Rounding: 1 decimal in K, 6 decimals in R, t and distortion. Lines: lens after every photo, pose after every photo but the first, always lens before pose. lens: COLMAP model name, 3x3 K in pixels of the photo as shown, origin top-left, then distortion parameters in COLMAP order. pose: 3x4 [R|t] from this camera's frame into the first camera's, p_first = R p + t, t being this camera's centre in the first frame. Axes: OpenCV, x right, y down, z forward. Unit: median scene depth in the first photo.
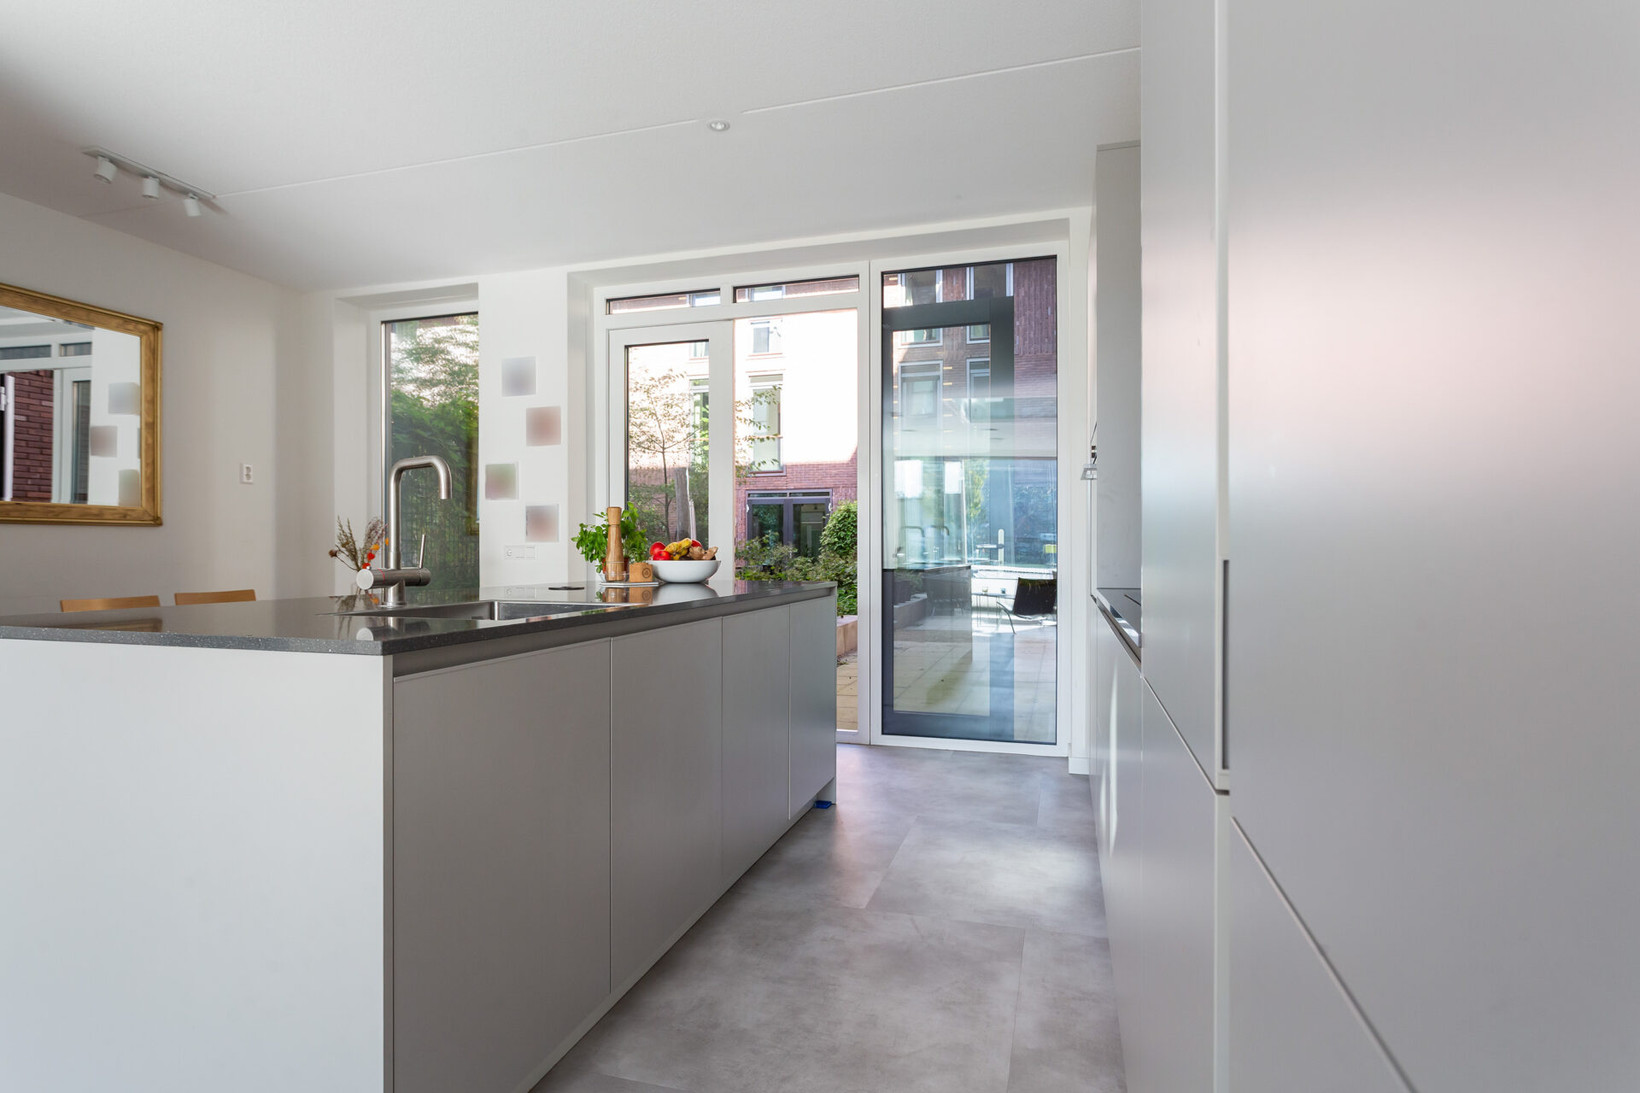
lens RADIAL K [[834.2, 0, 815.8], [0, 834.2, 561.9], [0, 0, 1]] dist [-0.022931, -0.000265]
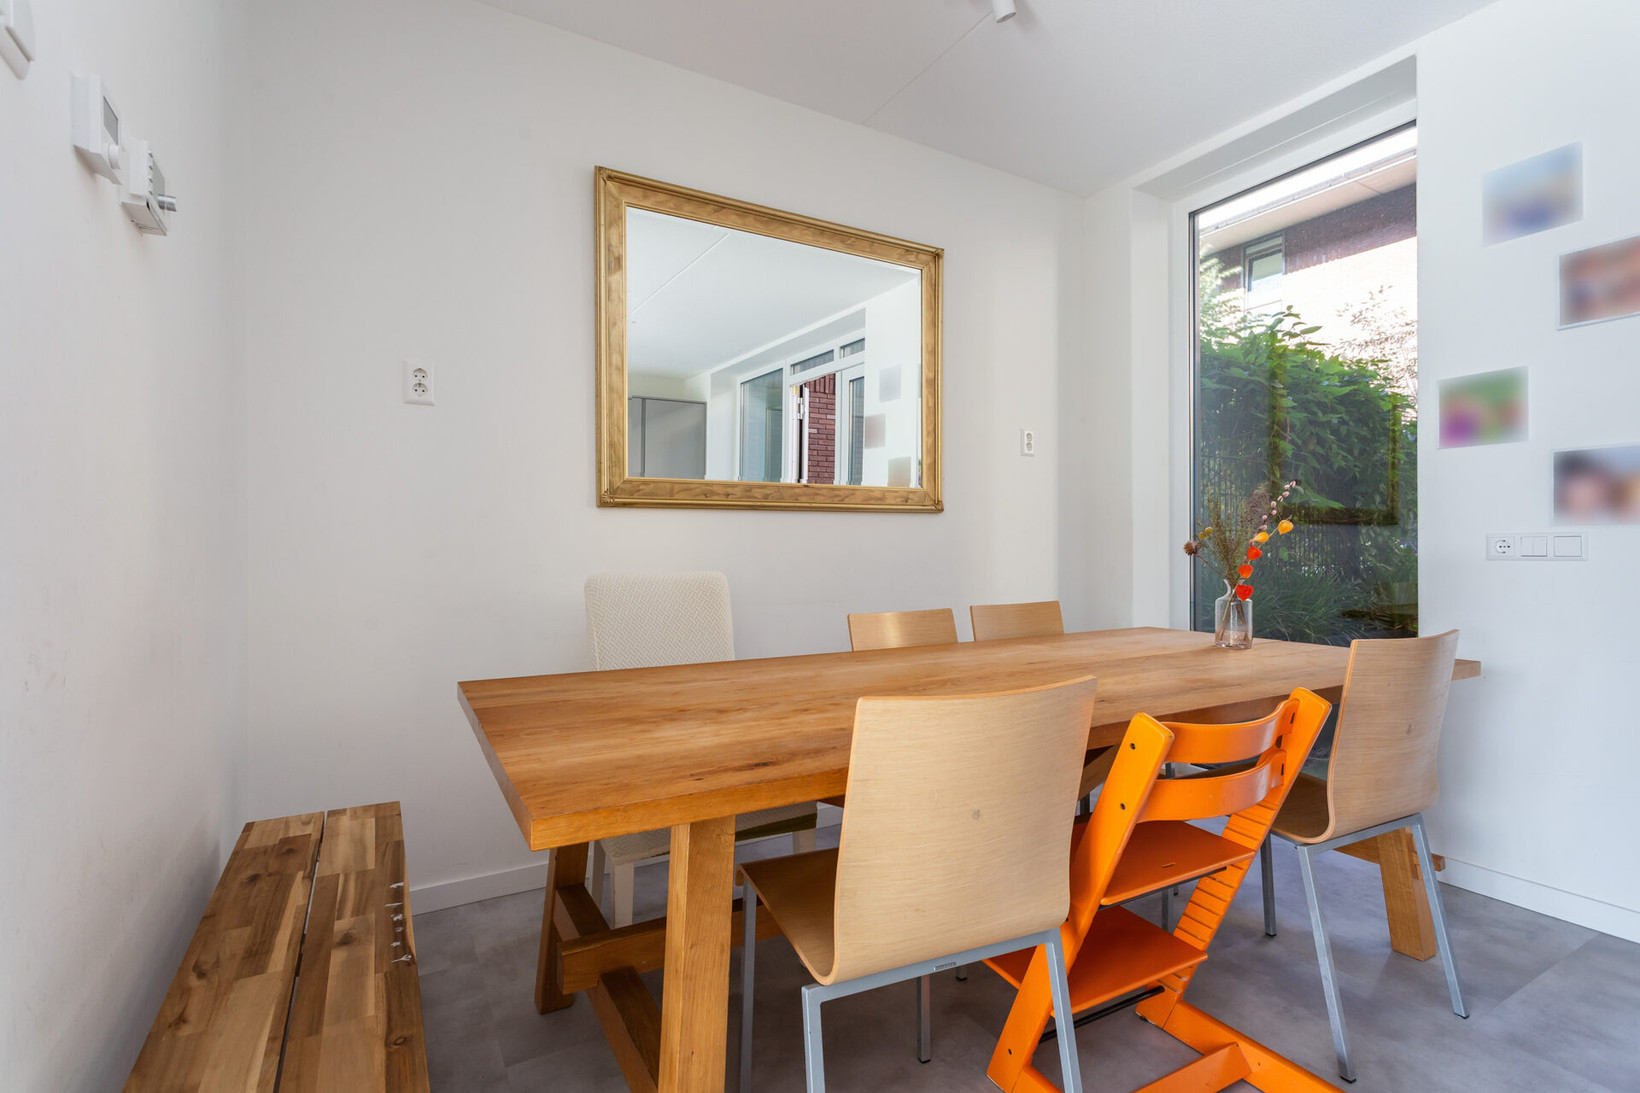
lens RADIAL K [[787.3, 0, 819.2], [0, 787.3, 545.6], [0, 0, 1]] dist [0.000192, 0.000030]
pose [[0.718135, -0.002888, -0.695898, -0.271443], [-0.005254, 0.999940, -0.009571, -0.003166], [0.695884, 0.010529, 0.718077, 0.289119]]
